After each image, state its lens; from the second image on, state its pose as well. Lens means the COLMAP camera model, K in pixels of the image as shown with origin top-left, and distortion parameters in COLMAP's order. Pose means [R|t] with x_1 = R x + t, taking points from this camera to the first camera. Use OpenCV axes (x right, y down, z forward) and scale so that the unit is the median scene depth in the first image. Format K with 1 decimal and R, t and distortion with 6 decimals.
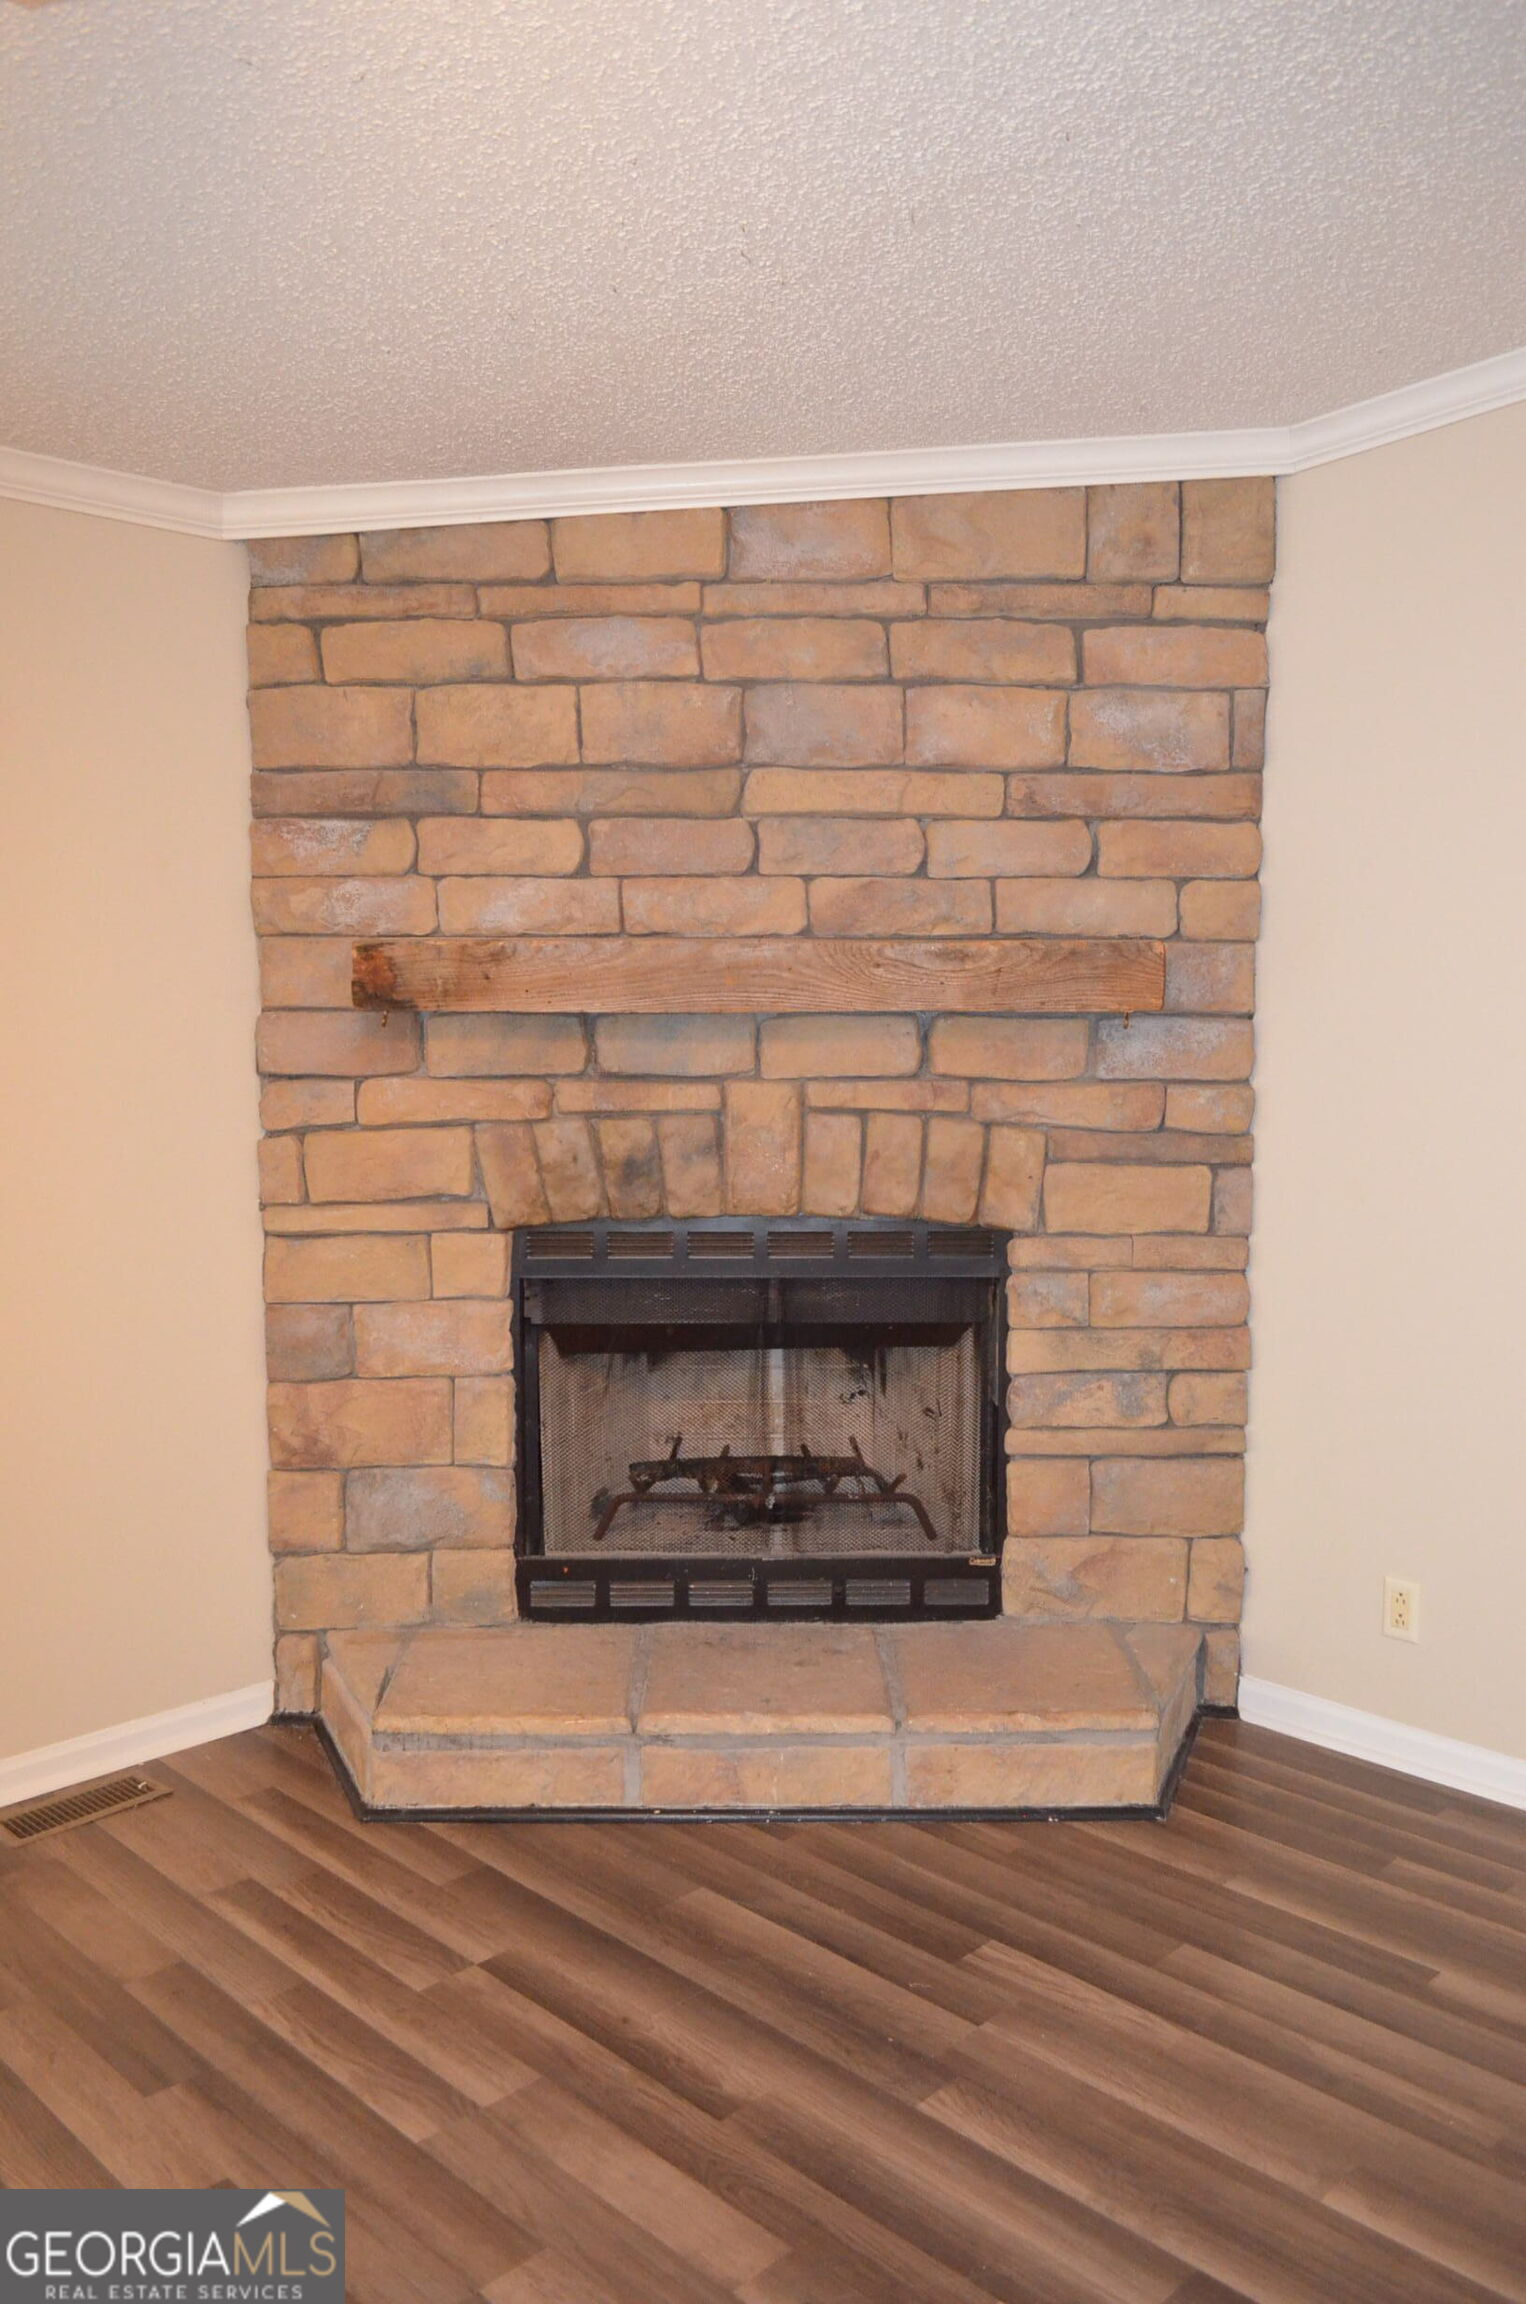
lens RADIAL K [[1765.3, 0, 763.0], [0, 1765.3, 1152.0], [0, 0, 1]] dist [0.008934, -0.003660]
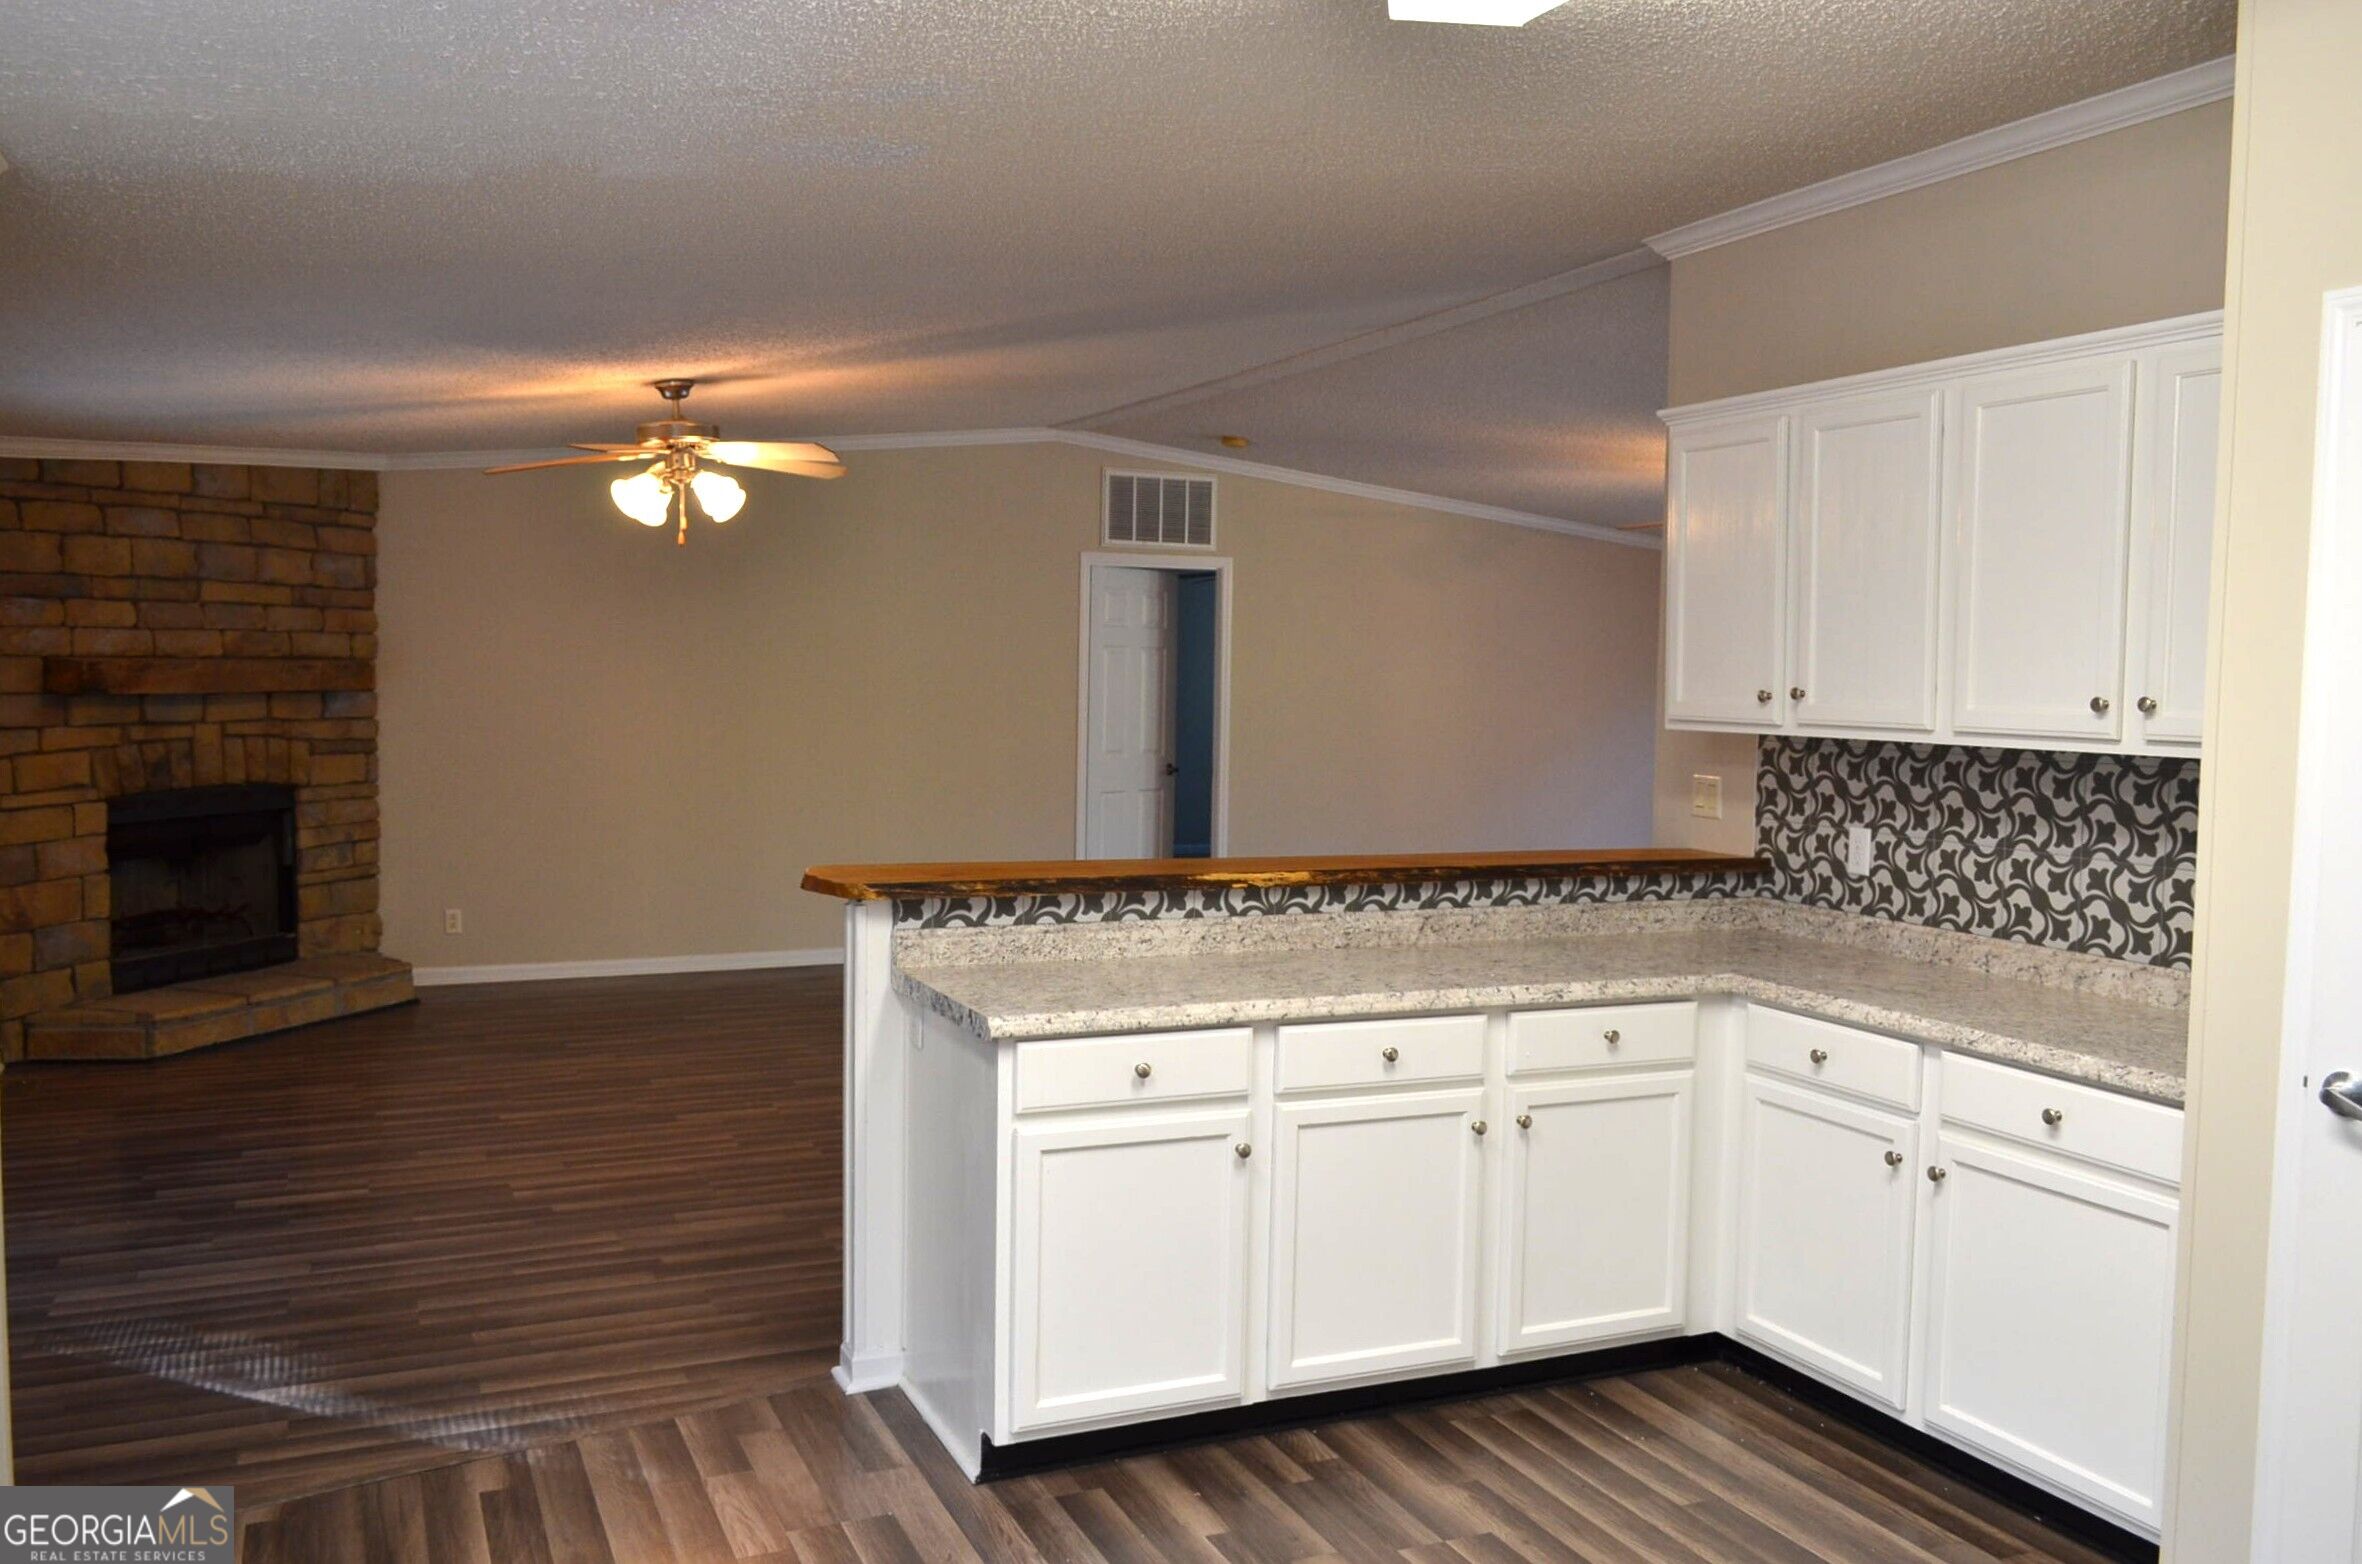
lens RADIAL K [[1923.0, 0, 1181.0], [0, 1923.0, 782.0], [0, 0, 1]] dist [0.001924, 0.001912]
pose [[0.363231, -0.058914, 0.929835, -1.771404], [0.063352, 0.997251, 0.038437, 0.016648], [-0.929543, 0.044945, 0.365965, -0.974560]]
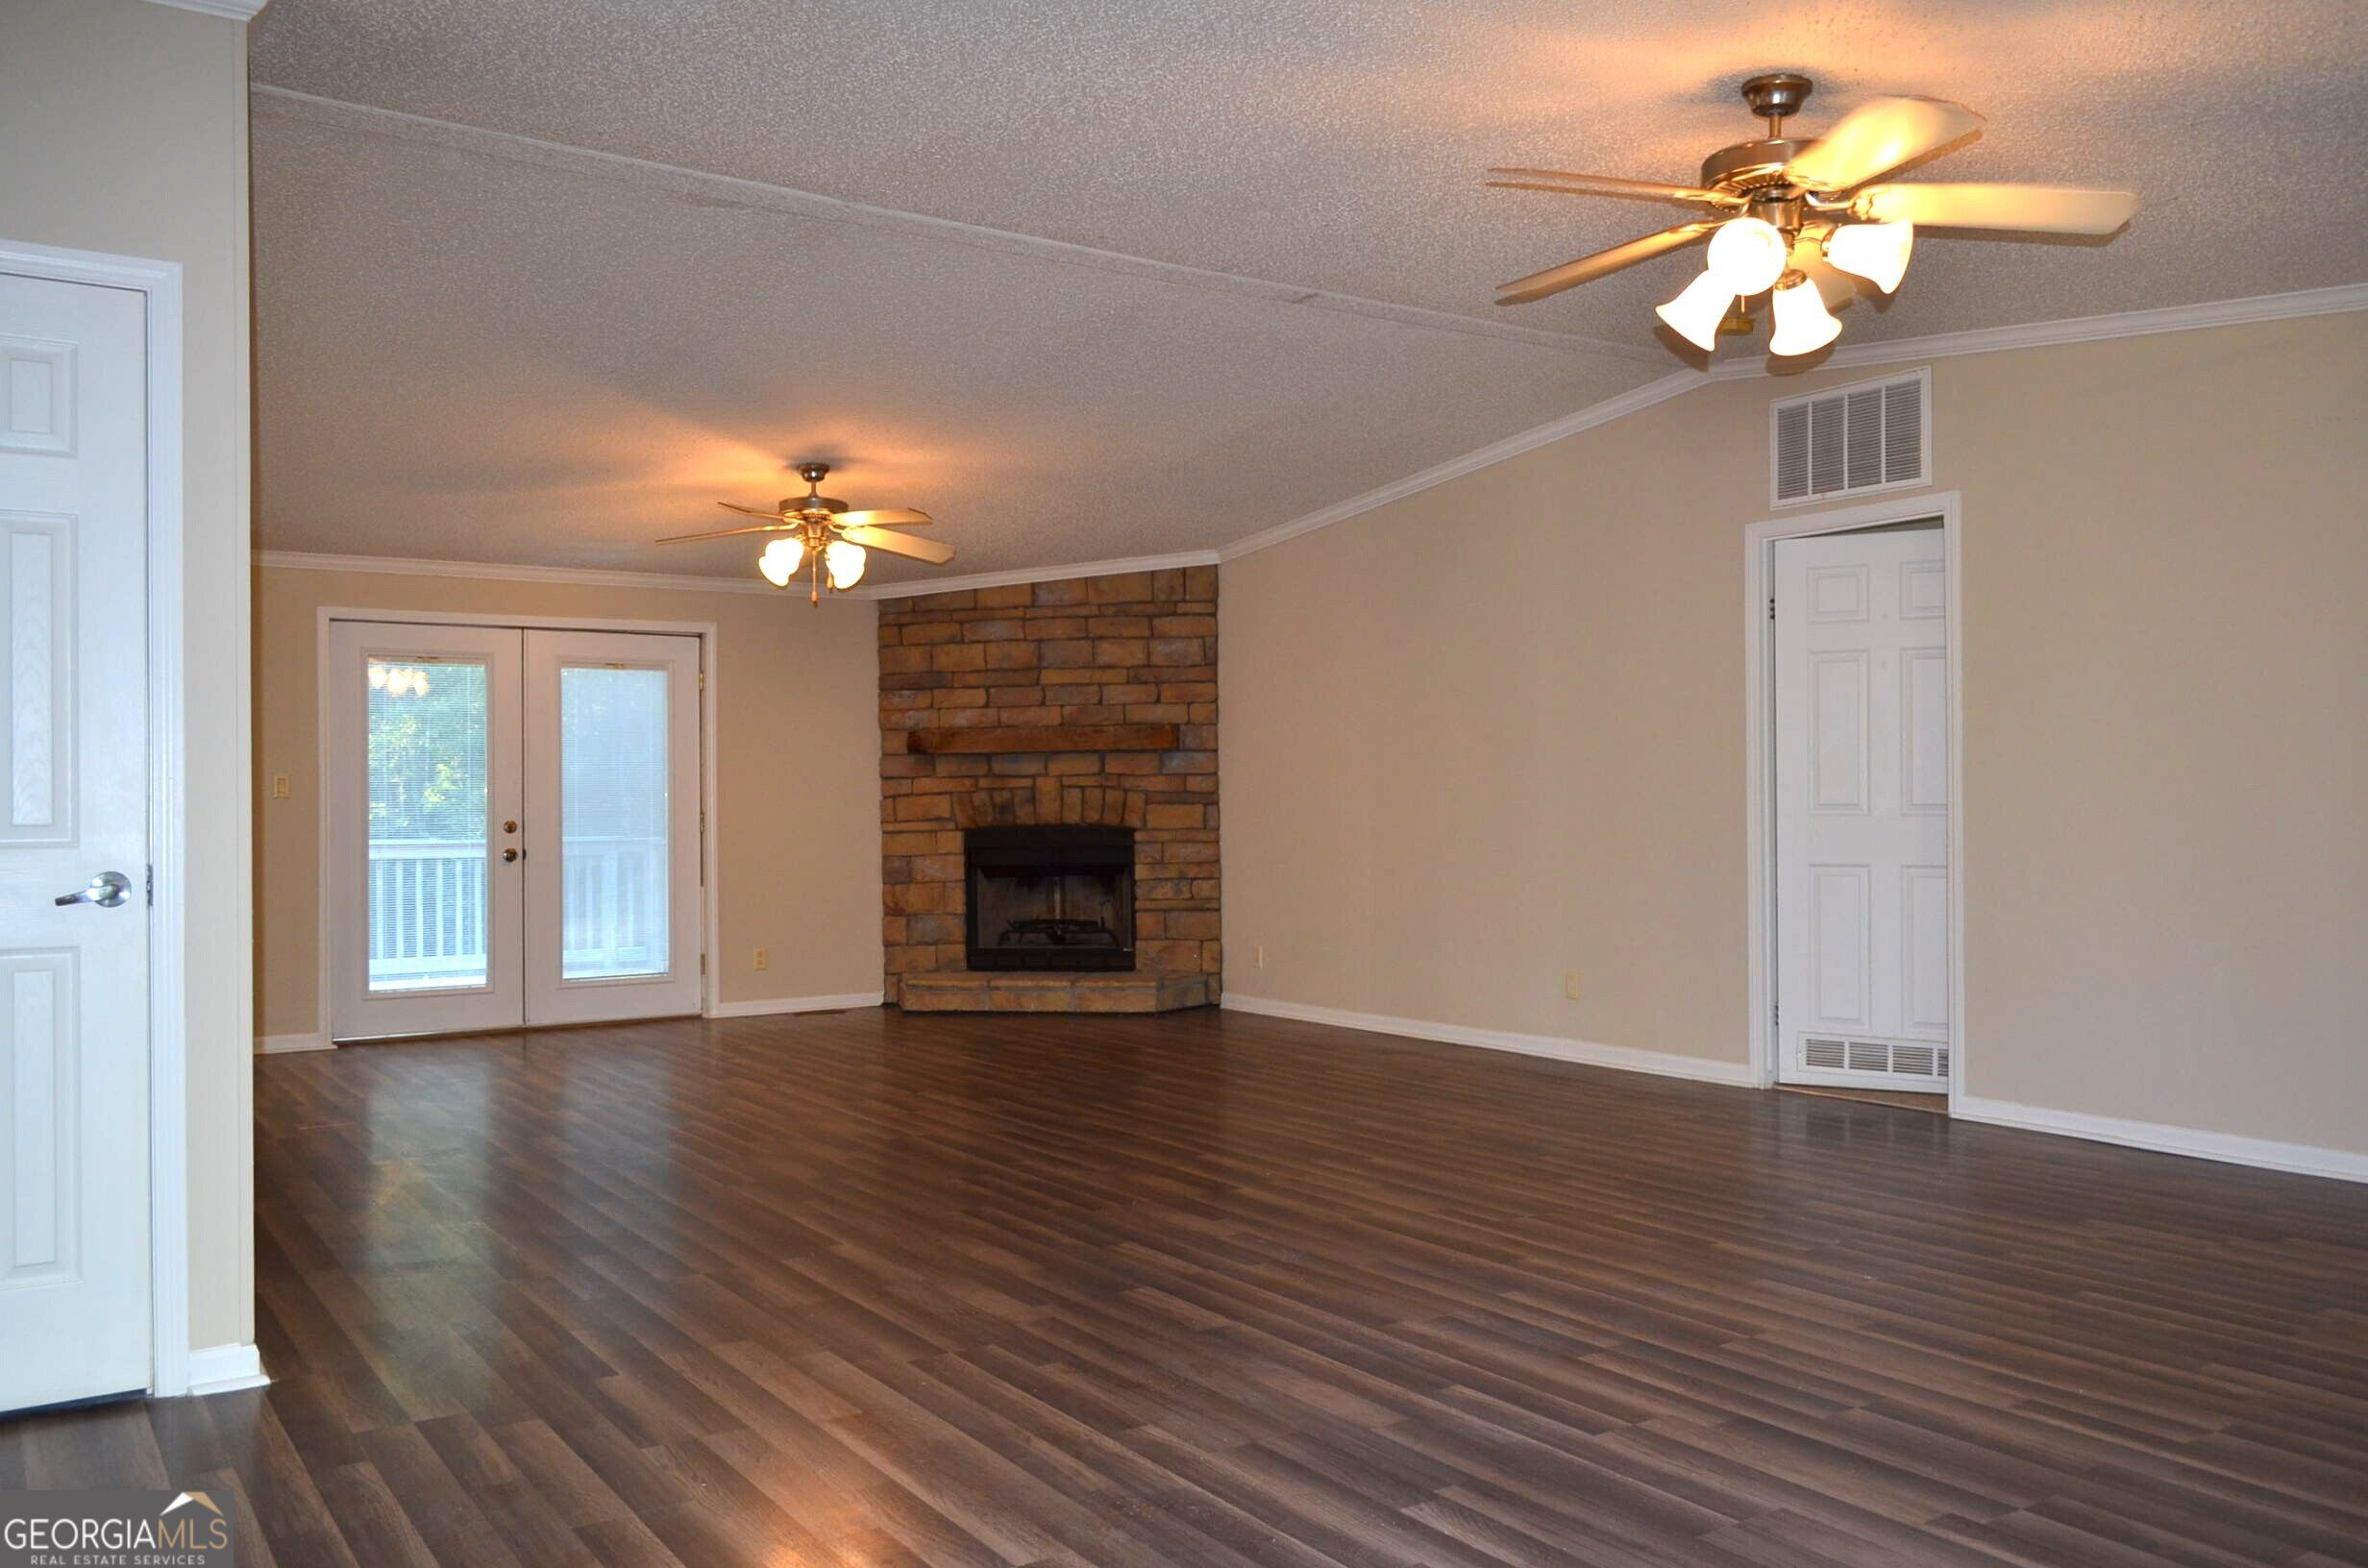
lens RADIAL K [[1808.9, 0, 1184.0], [0, 1808.9, 784.0], [0, 0, 1]] dist [0.000838, -0.000202]
pose [[0.980082, -0.016981, -0.197864, 0.797711], [-0.000393, 0.996170, -0.087439, 0.228572], [0.198591, 0.085775, 0.976322, -1.821062]]
